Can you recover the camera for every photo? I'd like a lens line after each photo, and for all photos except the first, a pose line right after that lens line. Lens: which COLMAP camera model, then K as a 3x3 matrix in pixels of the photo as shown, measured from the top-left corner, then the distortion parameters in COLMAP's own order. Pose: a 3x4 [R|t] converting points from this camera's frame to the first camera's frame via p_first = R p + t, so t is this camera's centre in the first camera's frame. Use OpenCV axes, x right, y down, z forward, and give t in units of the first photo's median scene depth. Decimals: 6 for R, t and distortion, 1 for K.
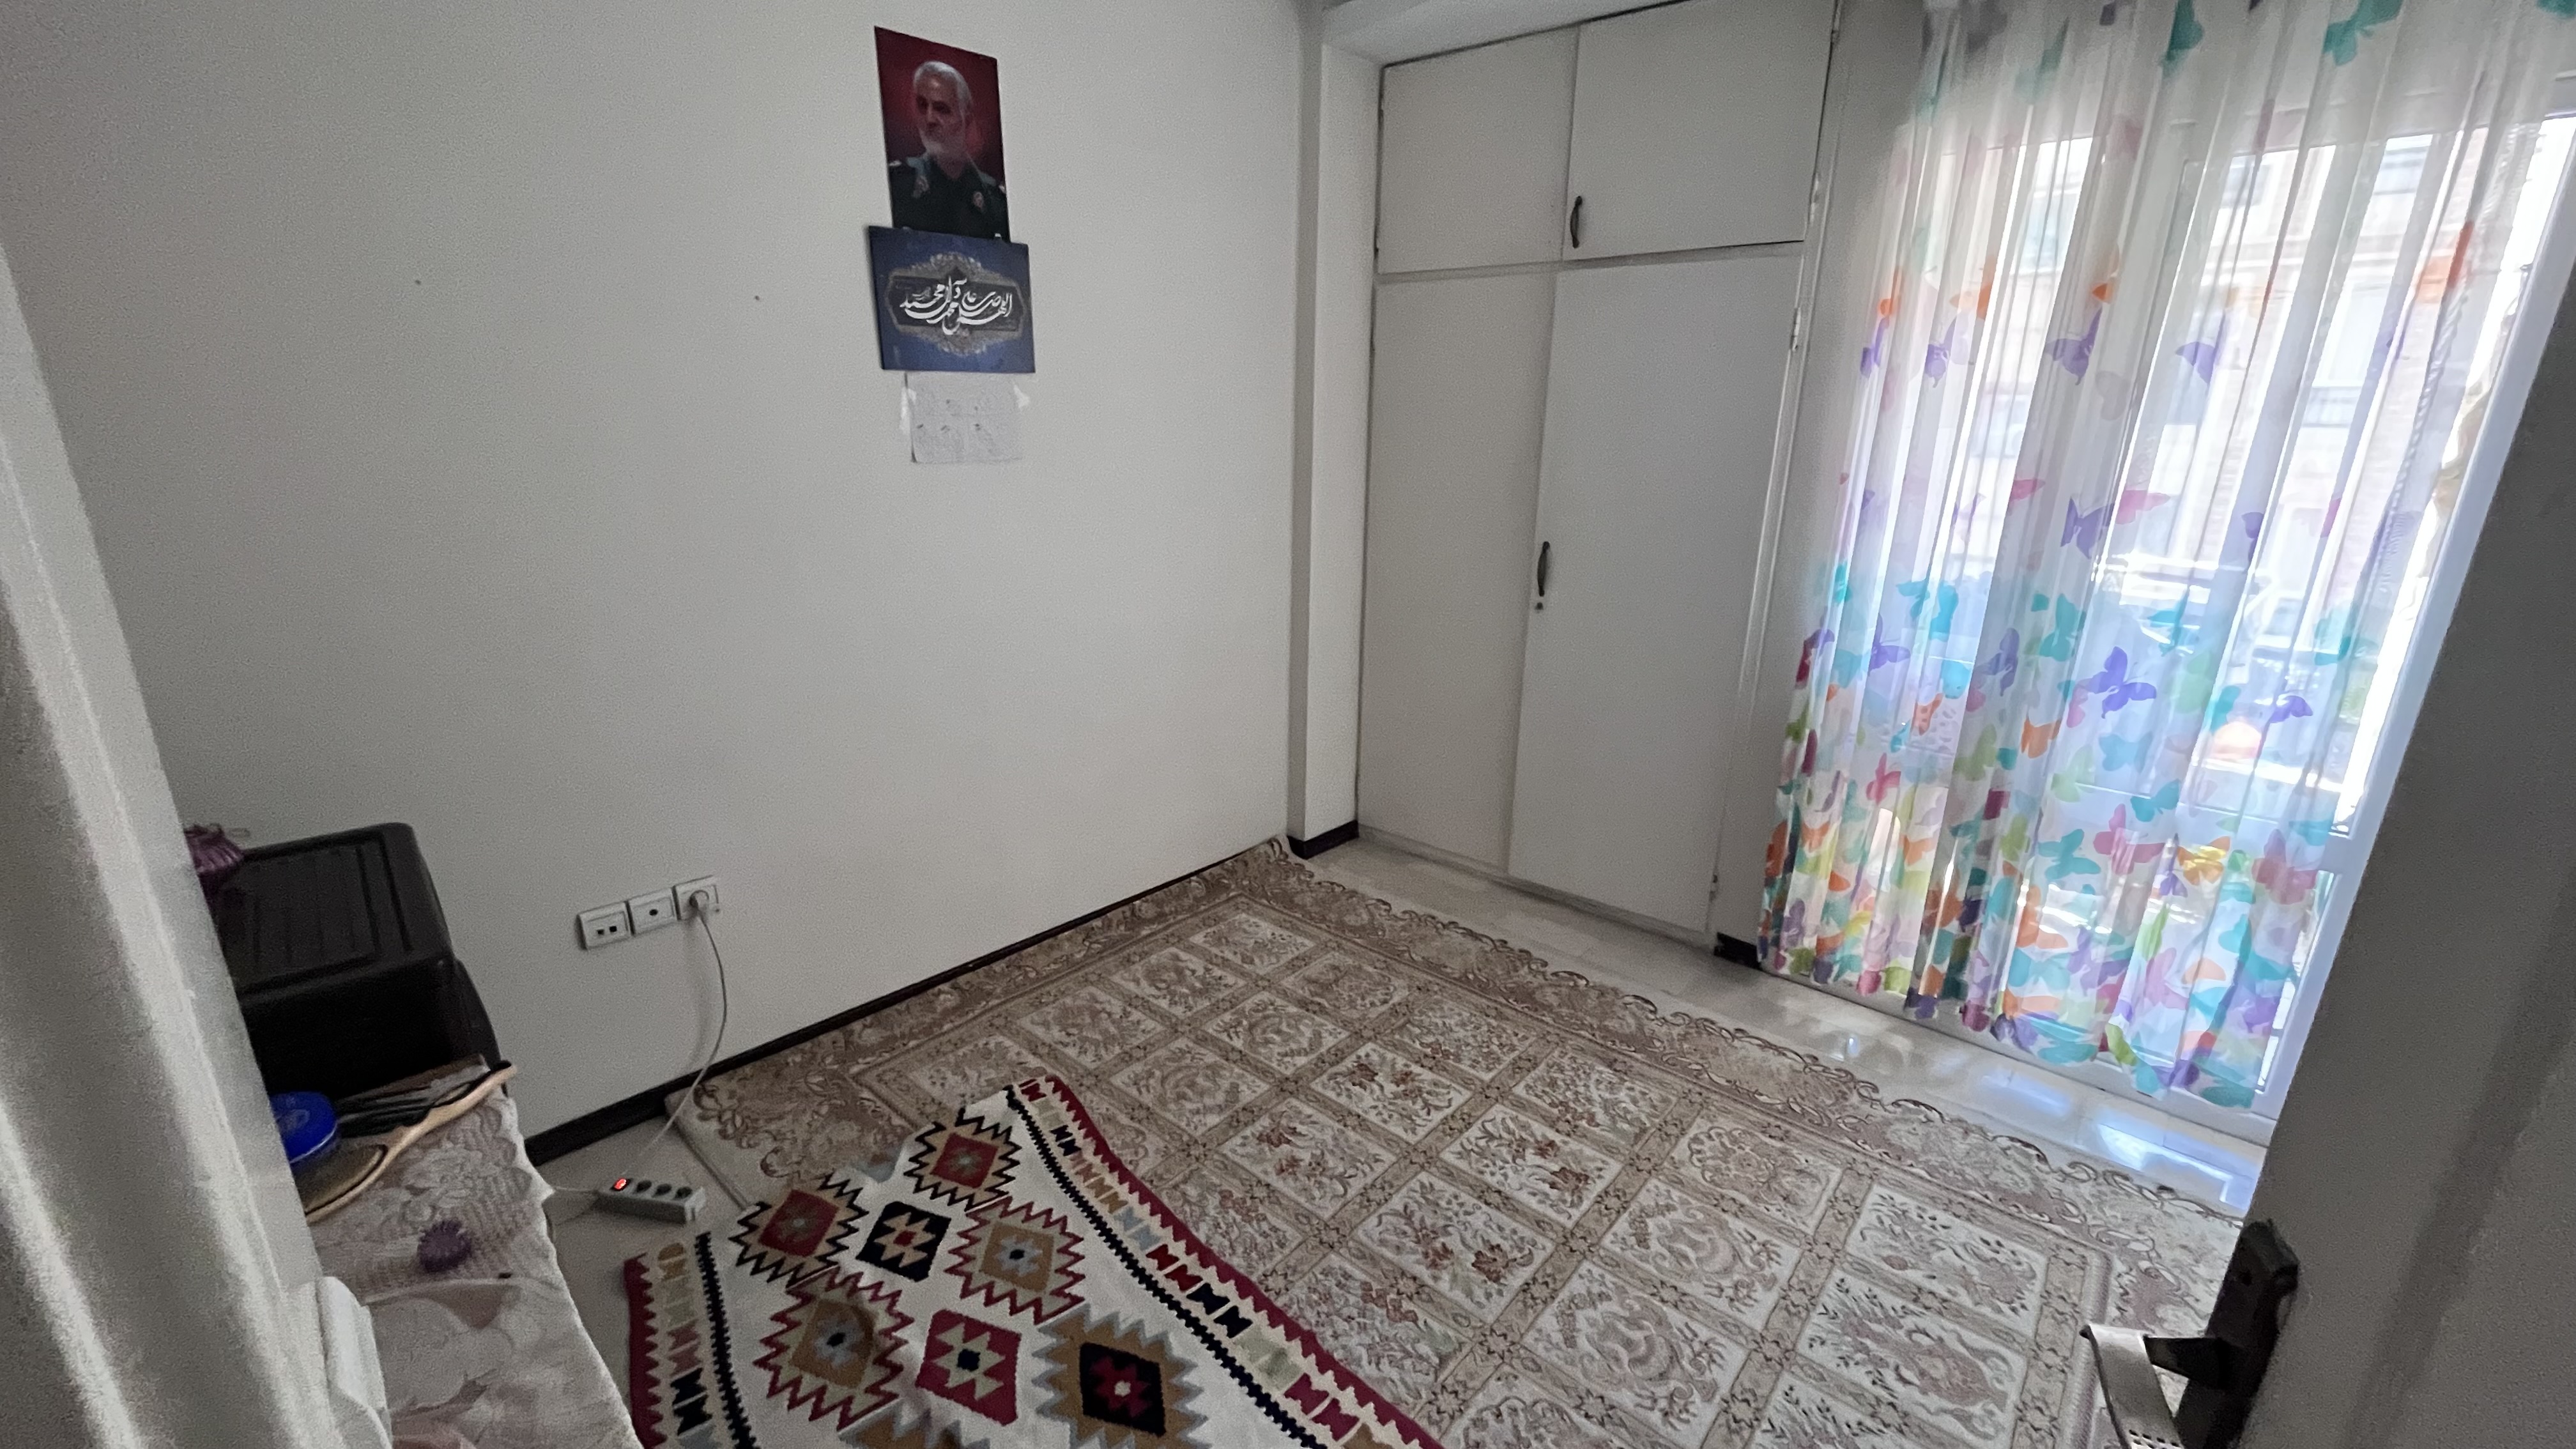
lens RADIAL K [[1062.8, 0, 1288.0], [0, 1062.8, 724.5], [0, 0, 1]] dist [-0.000142, 0.000603]
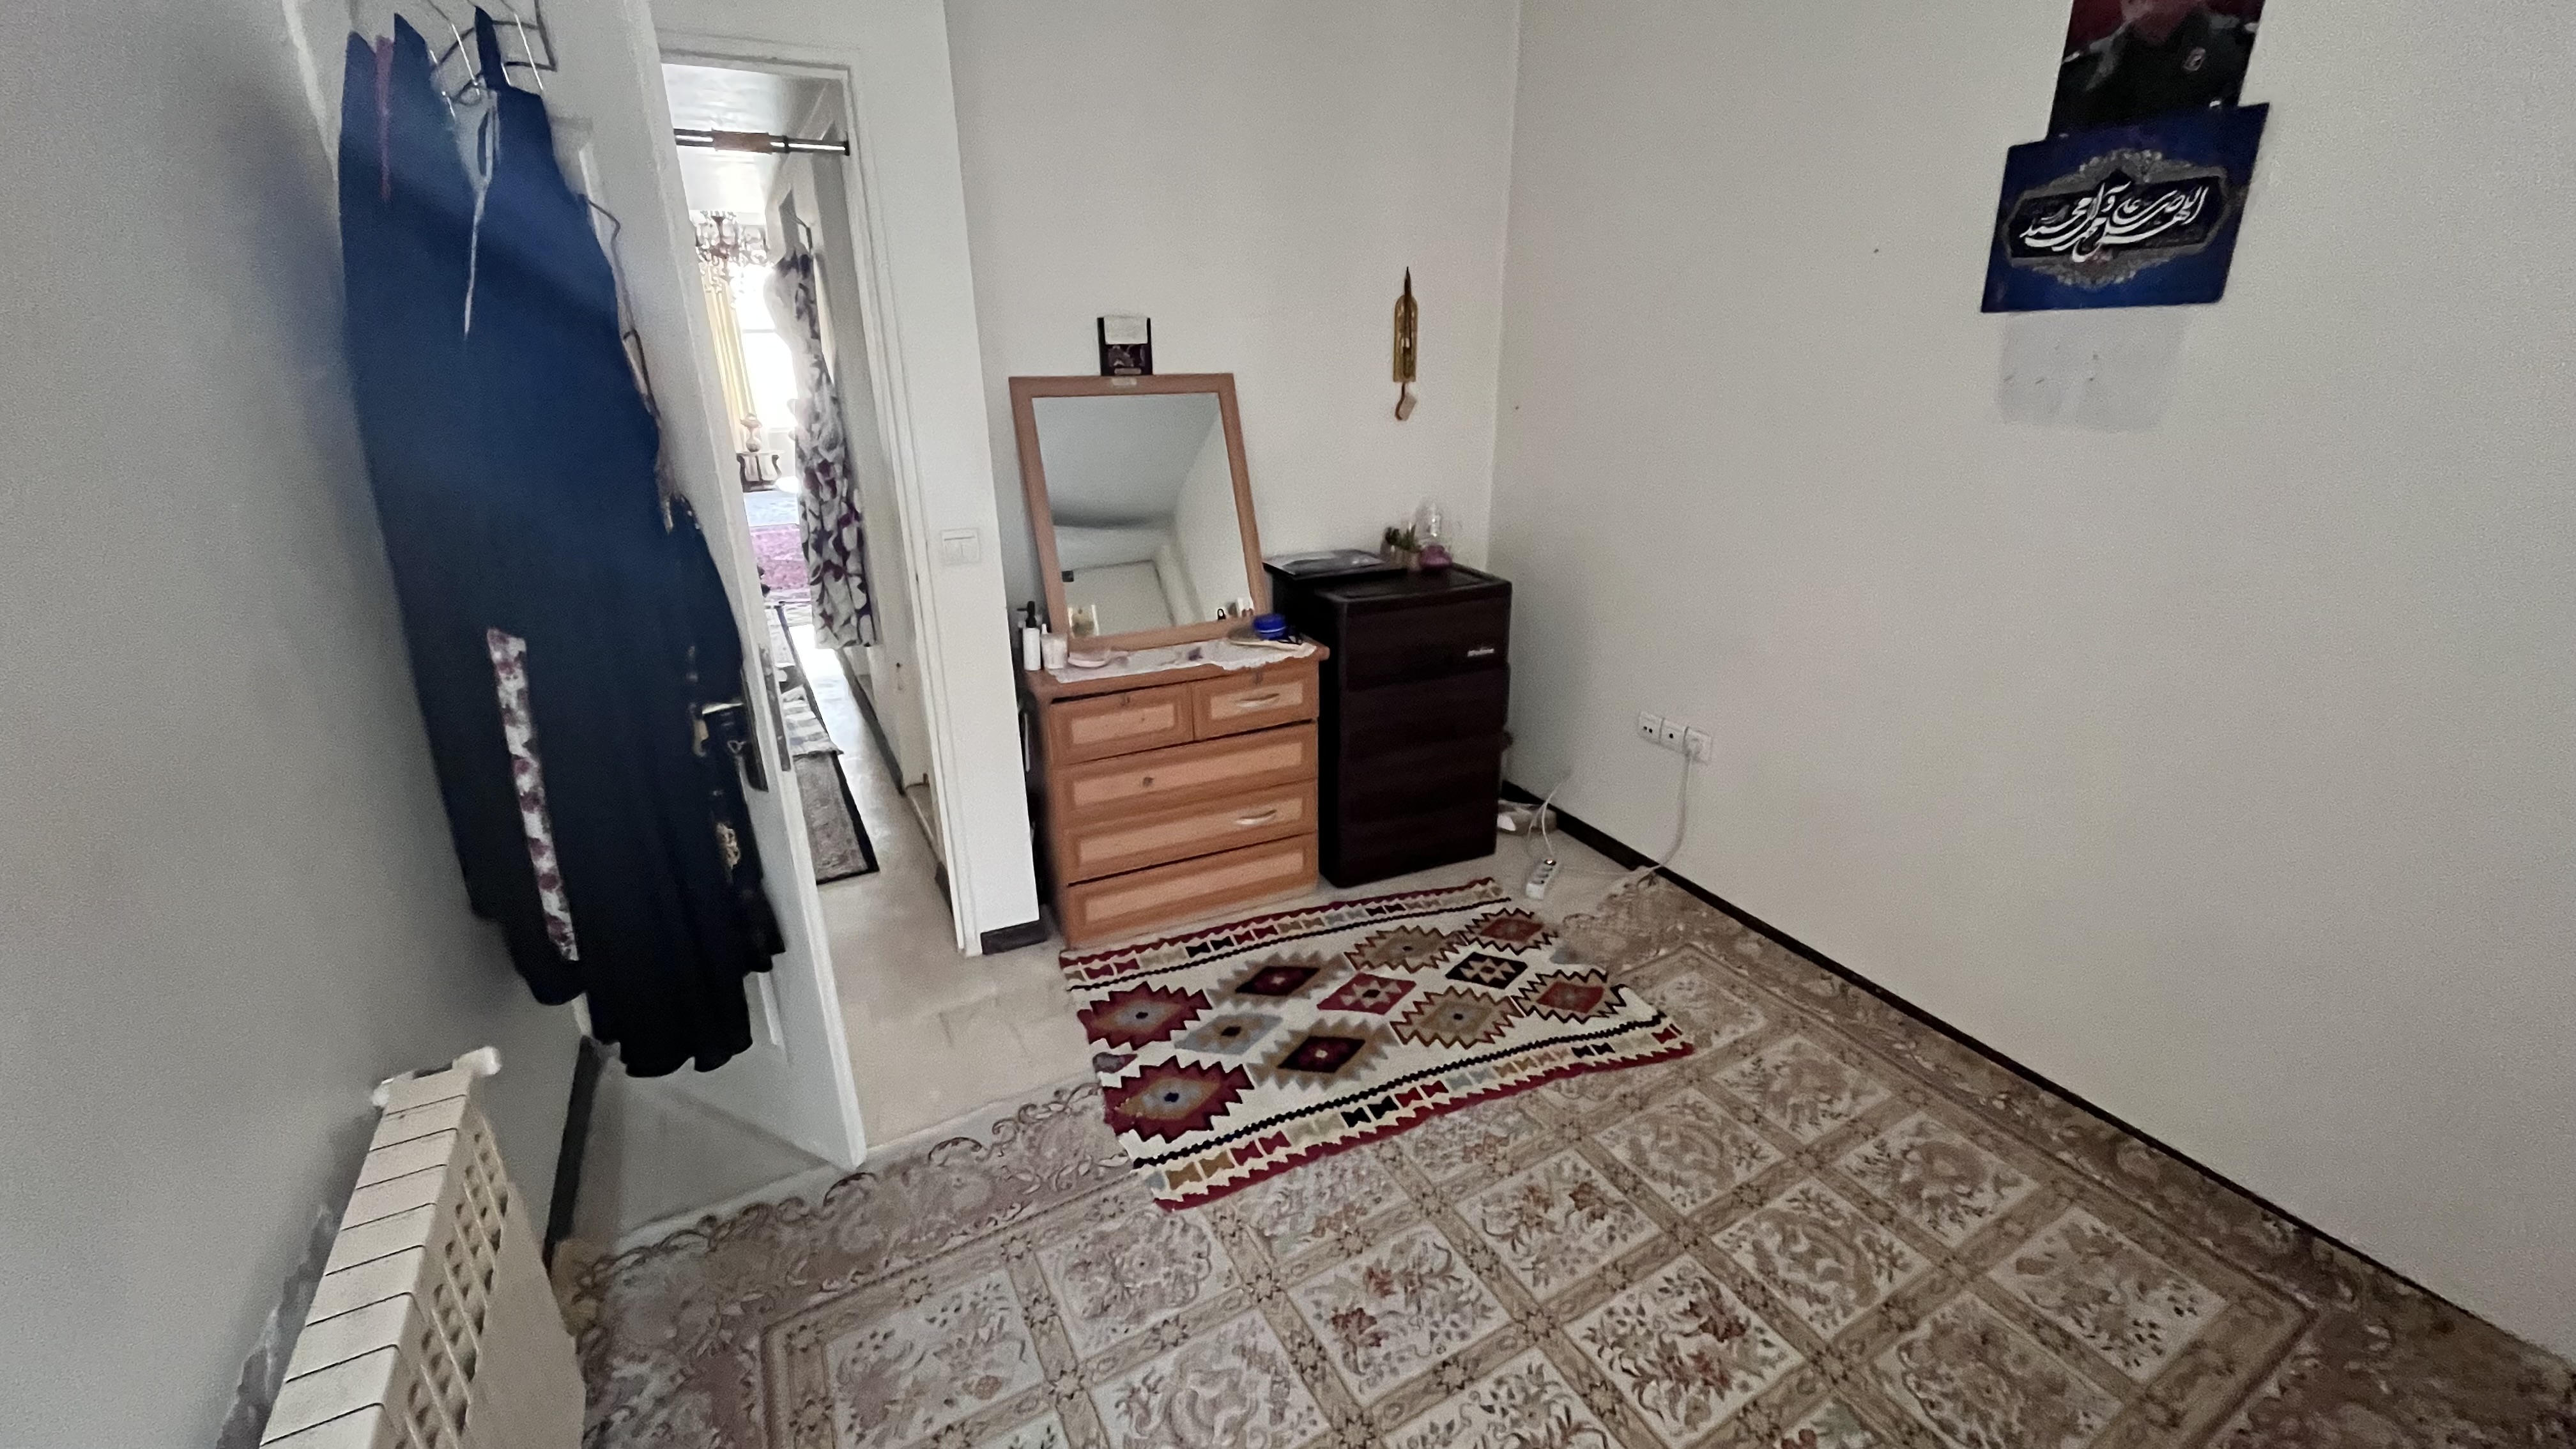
lens RADIAL K [[1062.8, 0, 1288.0], [0, 1062.8, 724.5], [0, 0, 1]] dist [-0.000142, 0.000603]
pose [[-0.351531, 0.307453, -0.884250, 0.750966], [-0.264498, 0.873435, 0.408843, -0.254498], [0.898035, 0.377603, -0.225719, 0.848371]]
